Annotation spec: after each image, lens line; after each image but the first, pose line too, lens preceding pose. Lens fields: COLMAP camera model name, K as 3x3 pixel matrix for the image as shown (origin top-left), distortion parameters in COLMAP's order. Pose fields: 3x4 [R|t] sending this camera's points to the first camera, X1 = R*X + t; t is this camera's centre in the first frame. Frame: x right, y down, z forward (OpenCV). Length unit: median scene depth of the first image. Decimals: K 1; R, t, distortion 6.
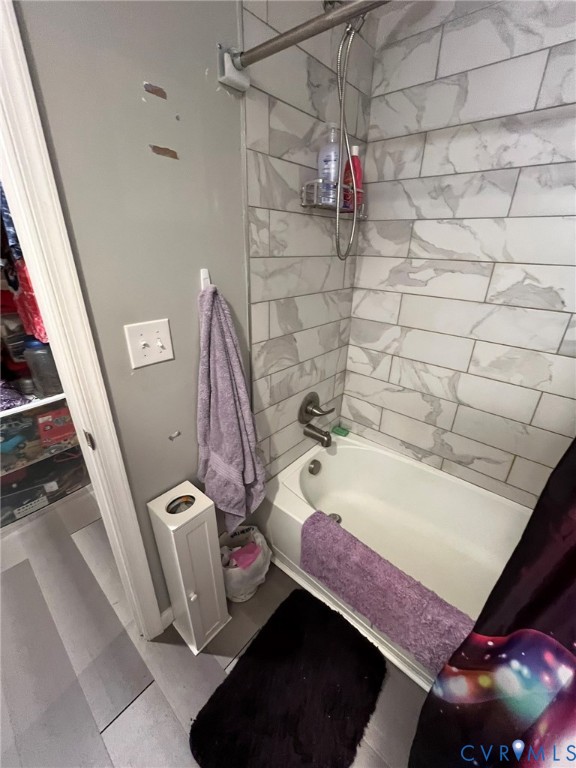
lens RADIAL K [[310.6, 0, 290.2], [0, 310.6, 382.7], [0, 0, 1]] dist [-0.003473, -0.000102]
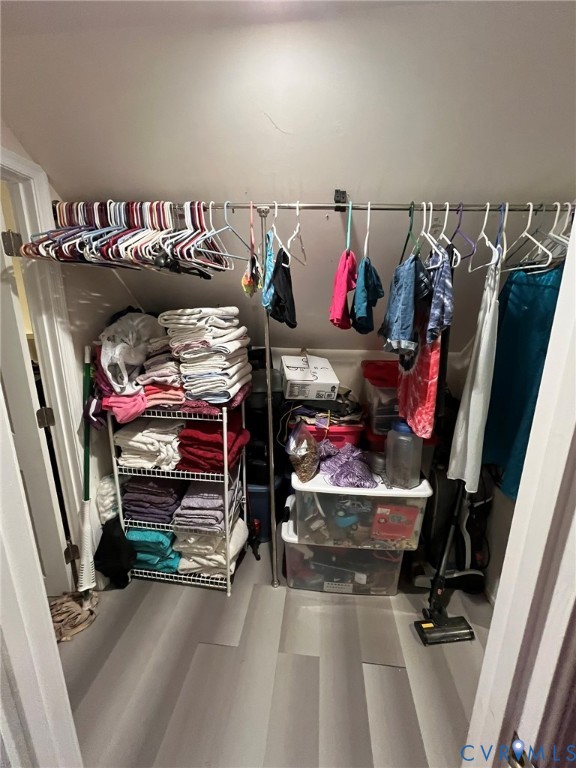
lens RADIAL K [[310.6, 0, 286.9], [0, 310.6, 382.6], [0, 0, 1]] dist [-0.003473, -0.000102]
pose [[0.567045, 0.176576, -0.804538, -0.297310], [-0.328654, 0.944134, -0.024424, -0.110691], [0.755279, 0.278265, 0.593399, 0.169239]]
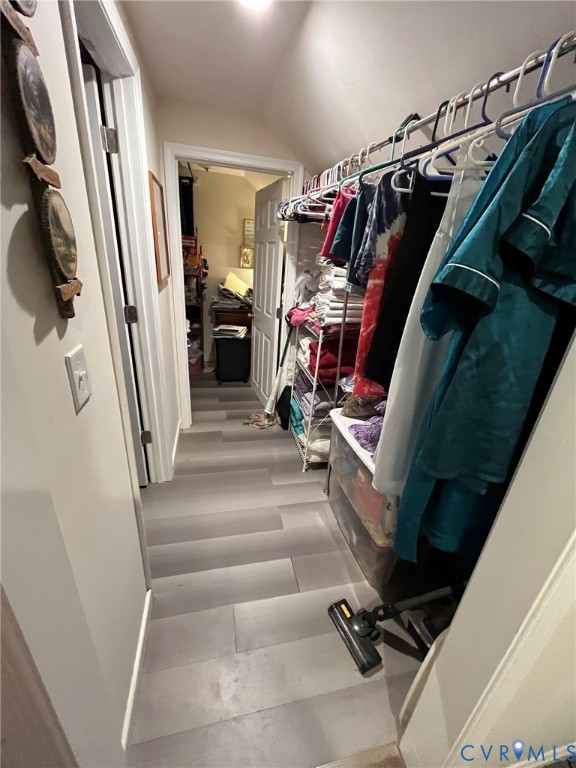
lens RADIAL K [[310.6, 0, 285.2], [0, 310.6, 386.1], [0, 0, 1]] dist [-0.003473, -0.000102]
pose [[-0.598545, 0.239797, -0.764357, -0.086703], [-0.407543, 0.730298, 0.548246, -0.413541], [0.689676, 0.639658, -0.339388, 0.965568]]
